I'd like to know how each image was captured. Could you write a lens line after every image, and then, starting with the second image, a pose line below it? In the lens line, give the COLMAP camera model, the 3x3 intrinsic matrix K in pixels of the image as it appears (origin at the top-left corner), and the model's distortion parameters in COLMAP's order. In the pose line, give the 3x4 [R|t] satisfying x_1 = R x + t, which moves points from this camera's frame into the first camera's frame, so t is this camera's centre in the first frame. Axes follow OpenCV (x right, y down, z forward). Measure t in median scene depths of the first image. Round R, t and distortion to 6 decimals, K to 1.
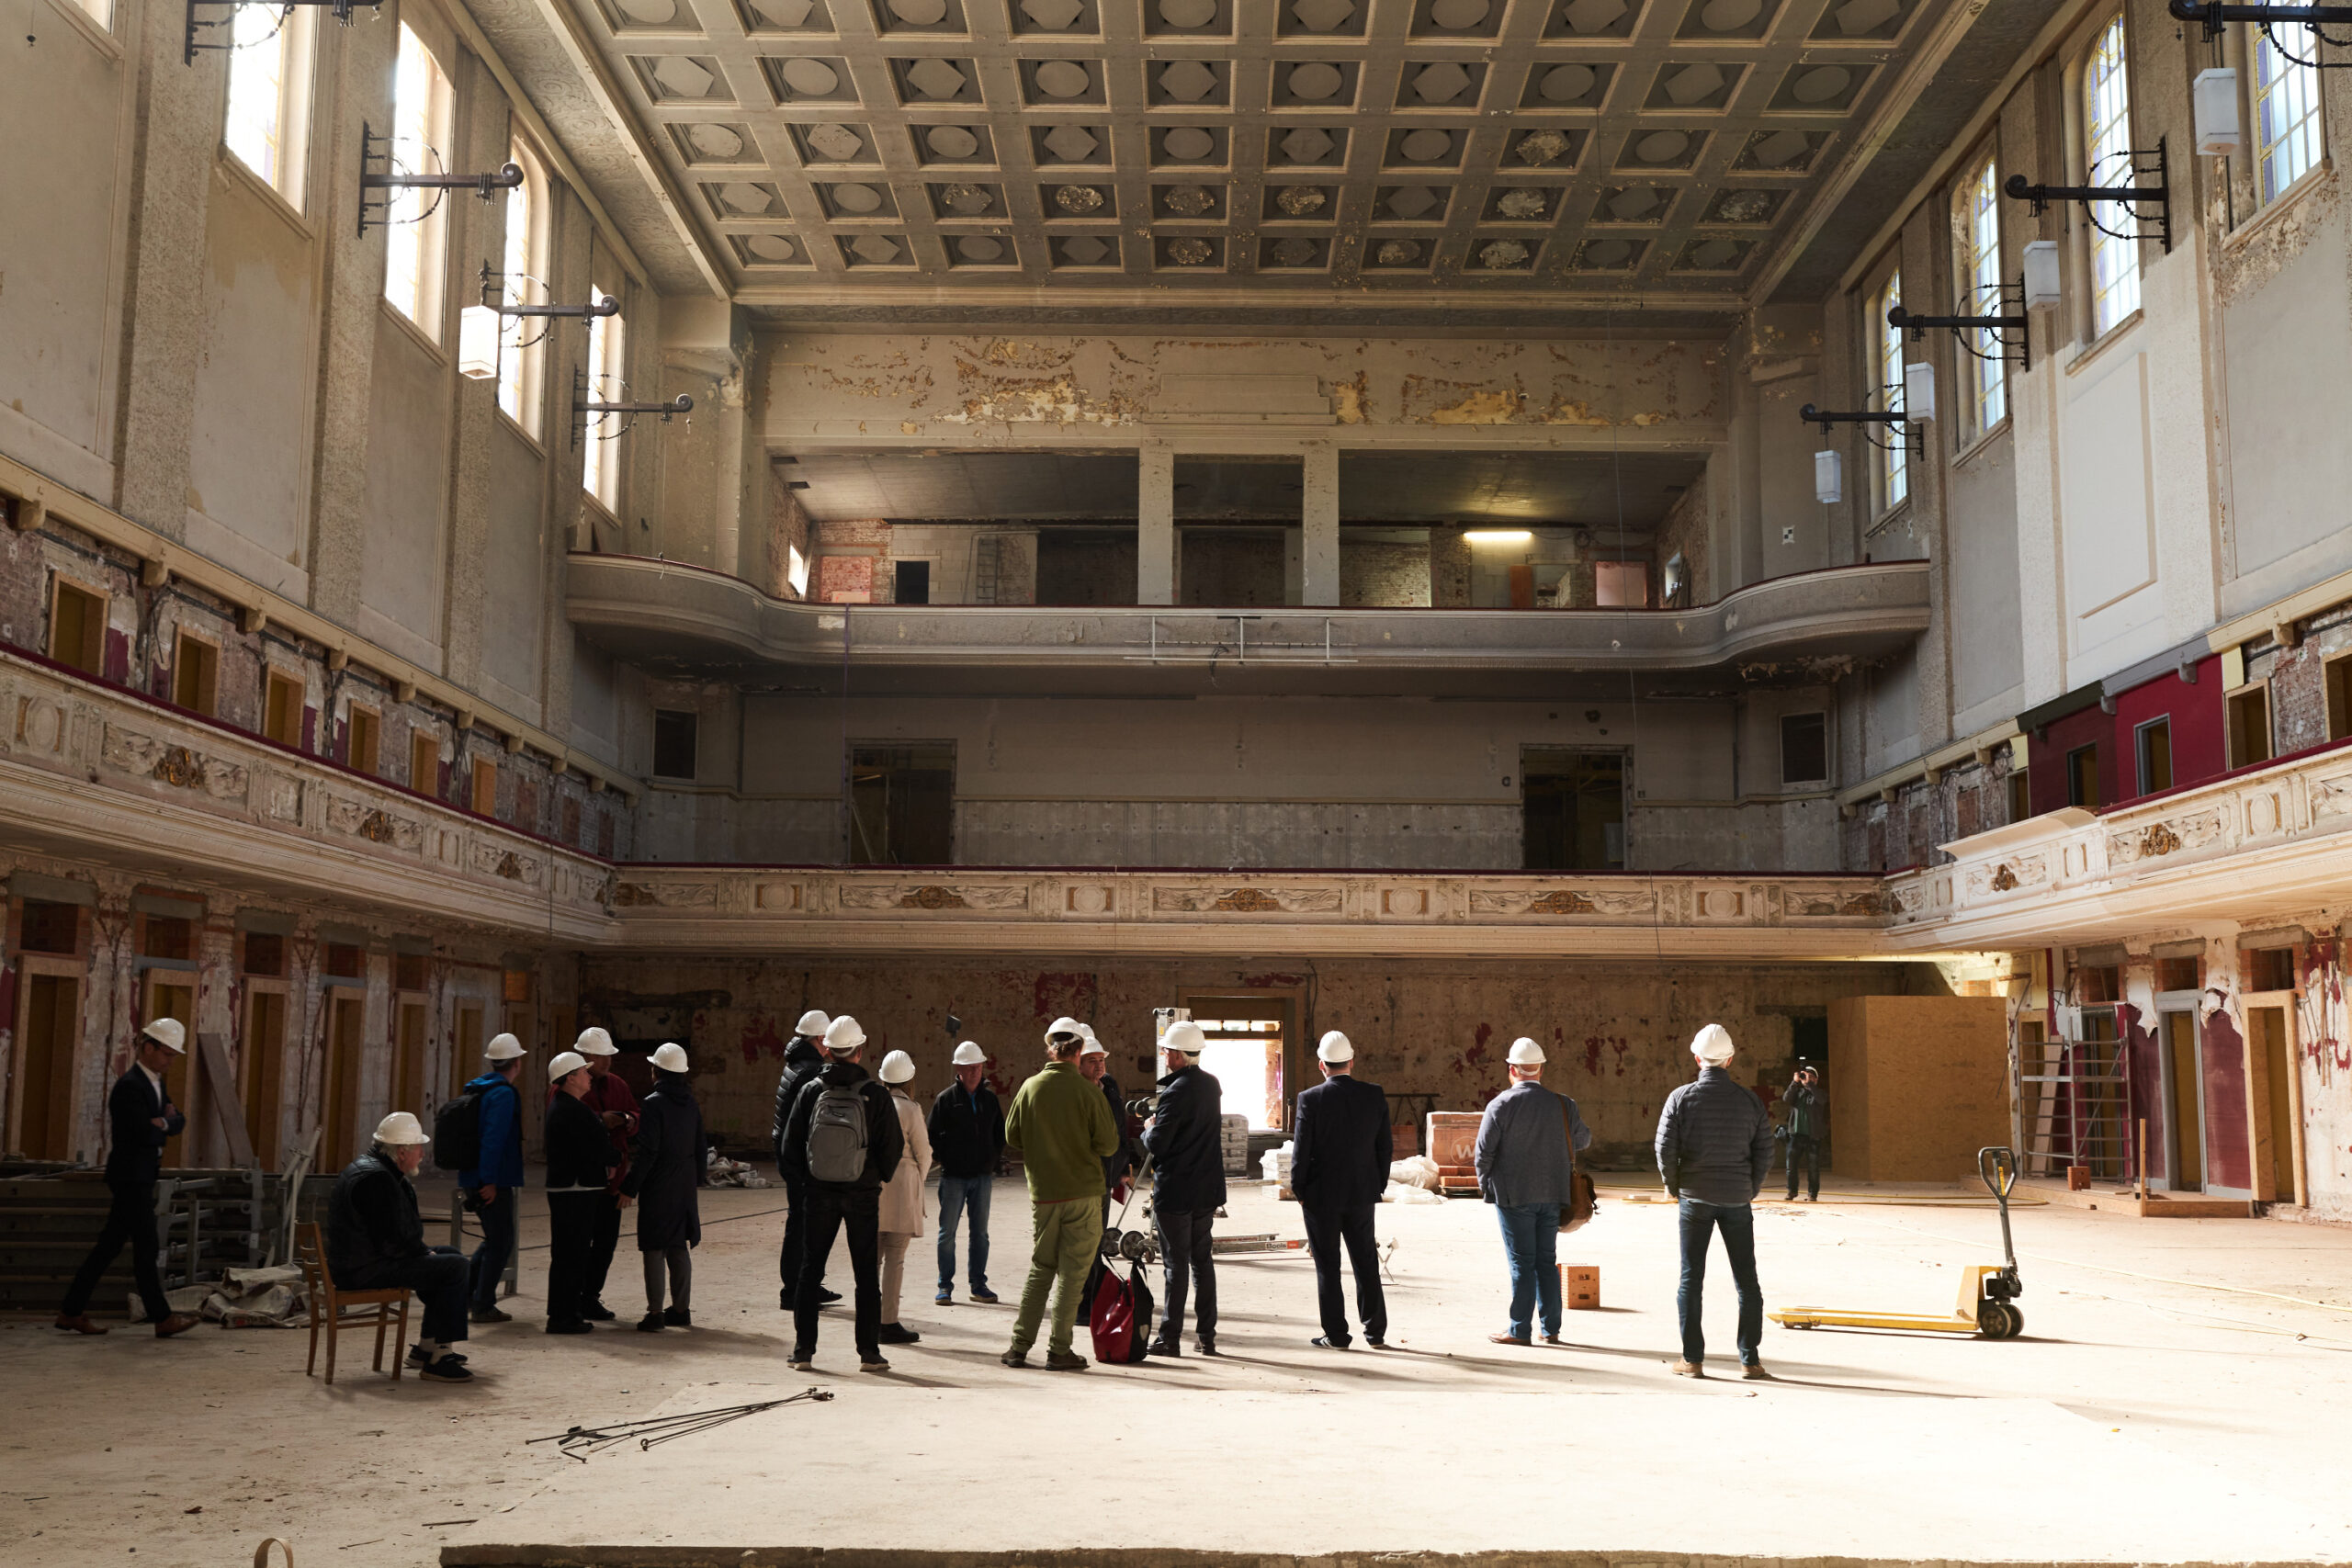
lens RADIAL K [[2254.7, 0, 1176.0], [0, 2254.7, 784.0], [0, 0, 1]] dist [0.002015, 0.005268]
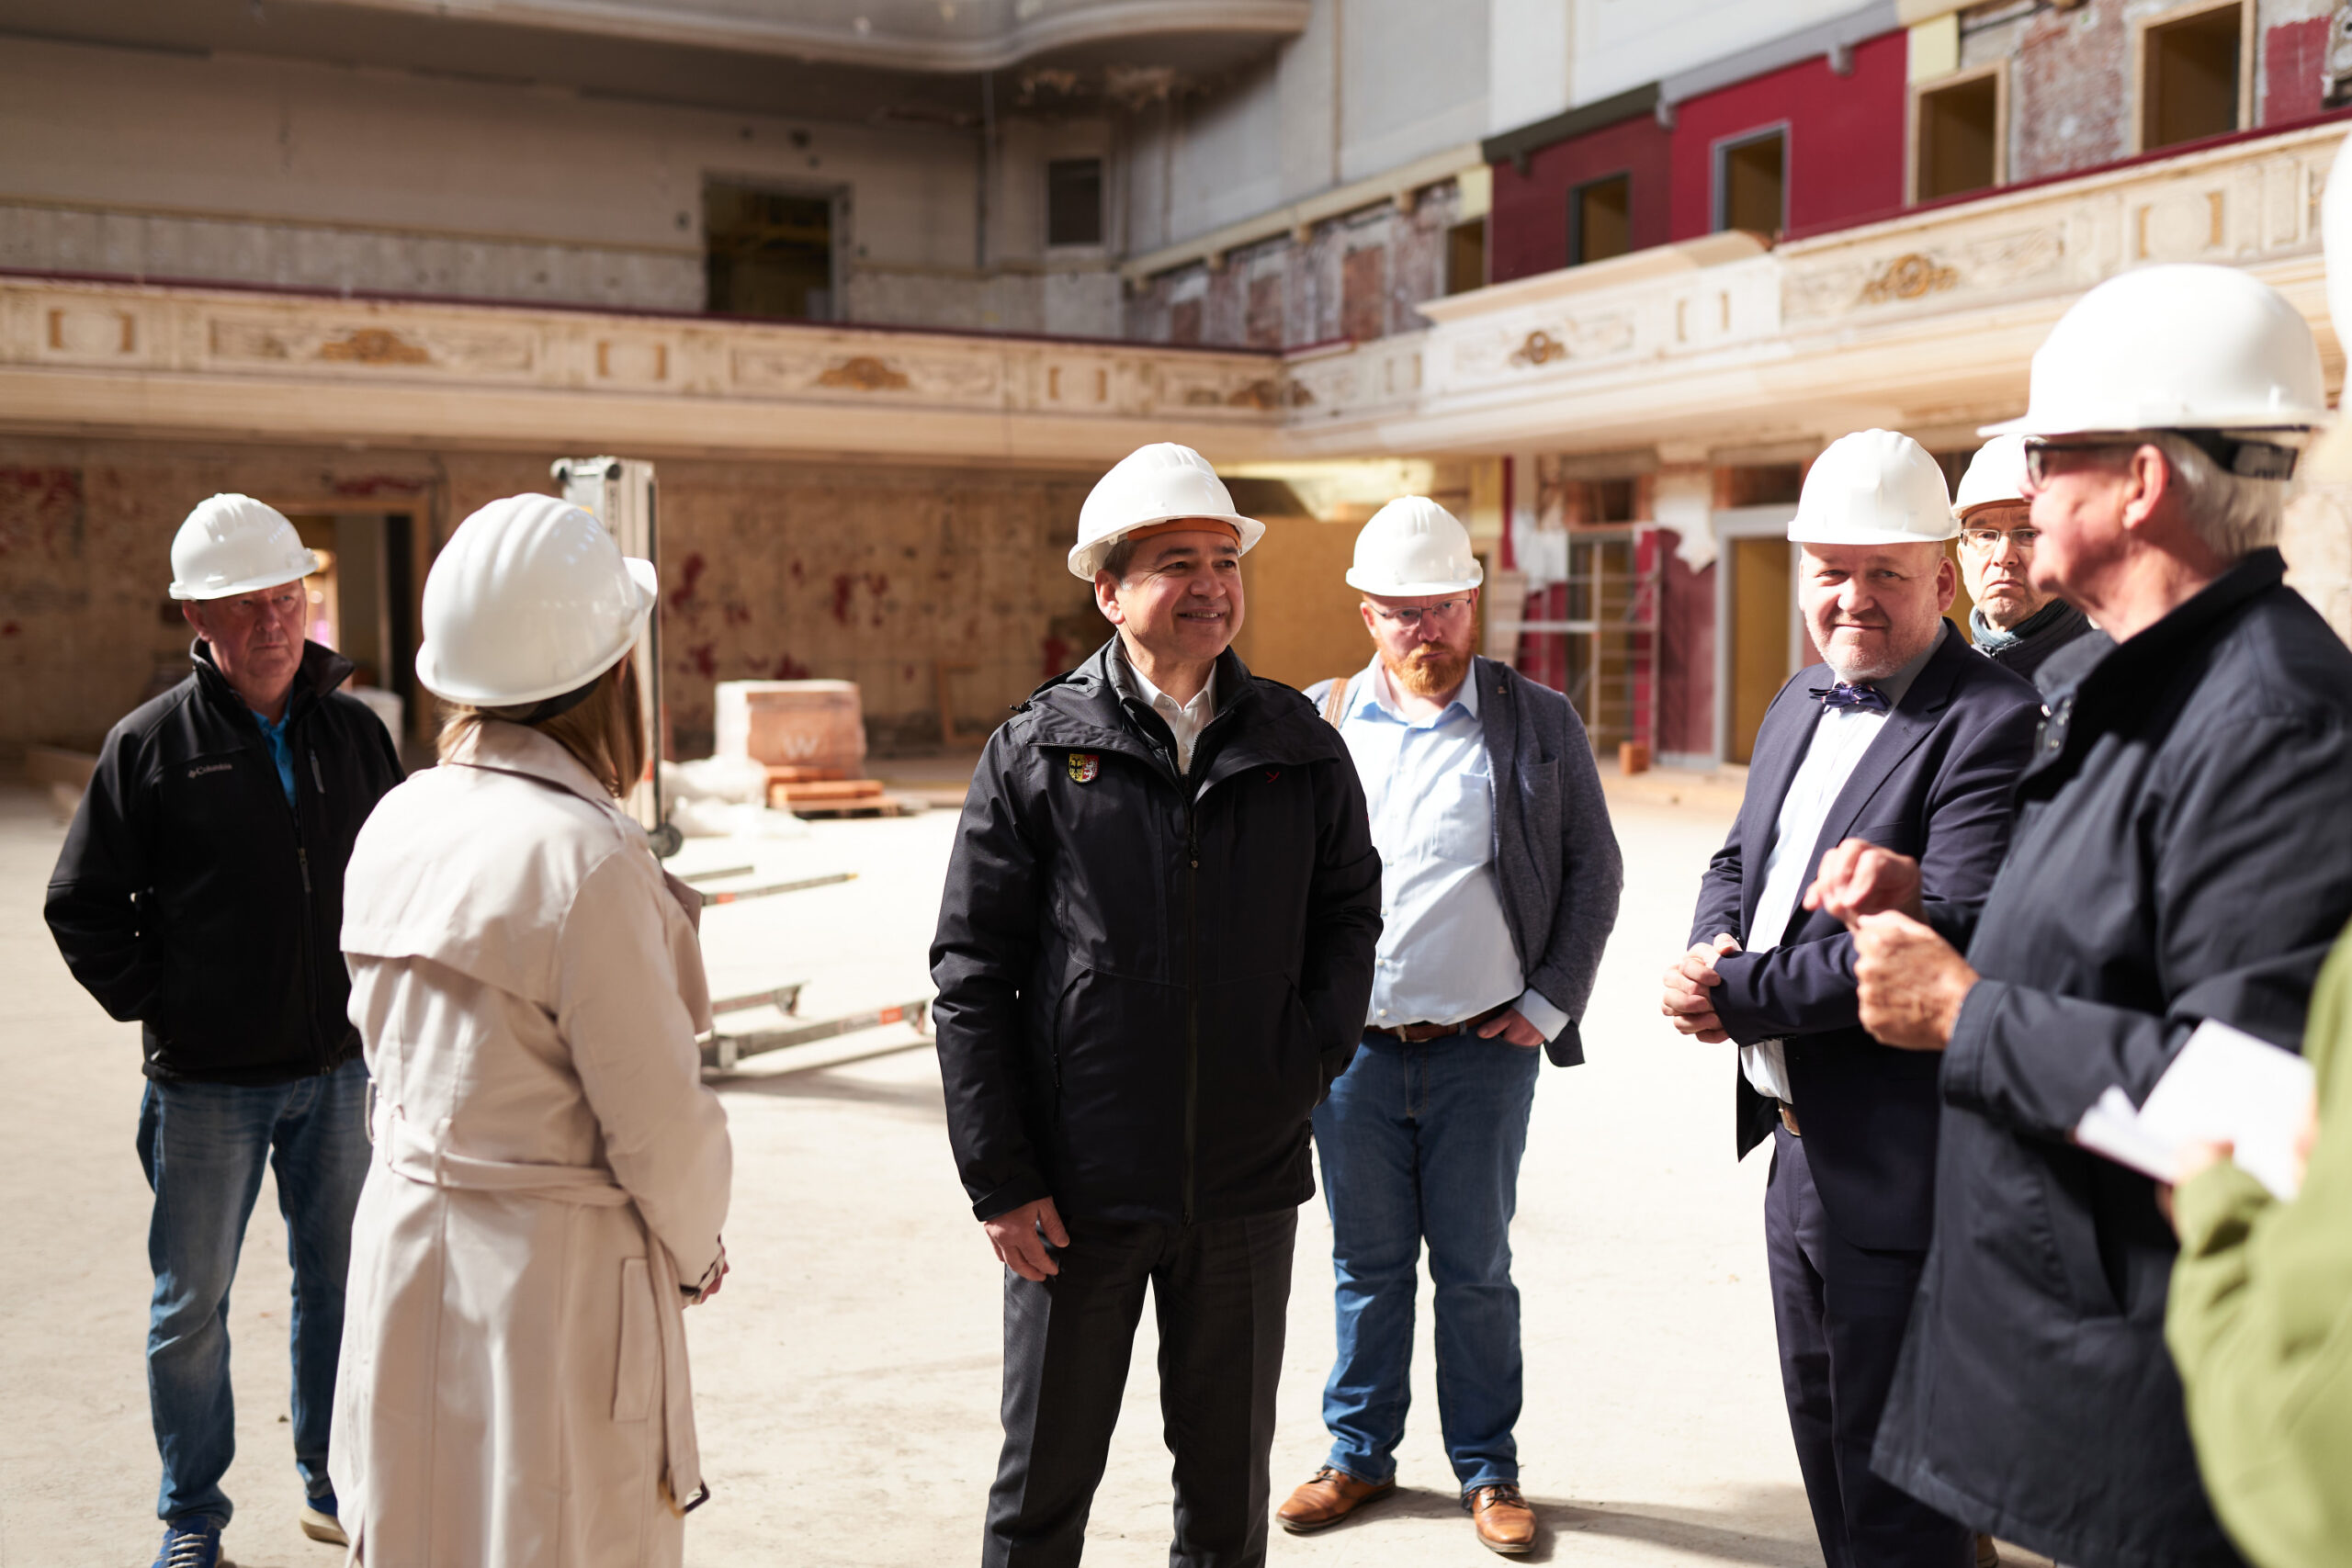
lens RADIAL K [[2233.7, 0, 1176.0], [0, 2233.7, 784.0], [0, 0, 1]] dist [-0.005346, -0.006627]
pose [[0.892339, -0.037955, 0.449767, -0.051873], [-0.051867, 0.981235, 0.185710, 0.044374], [-0.448376, -0.189044, 0.873625, 0.348245]]
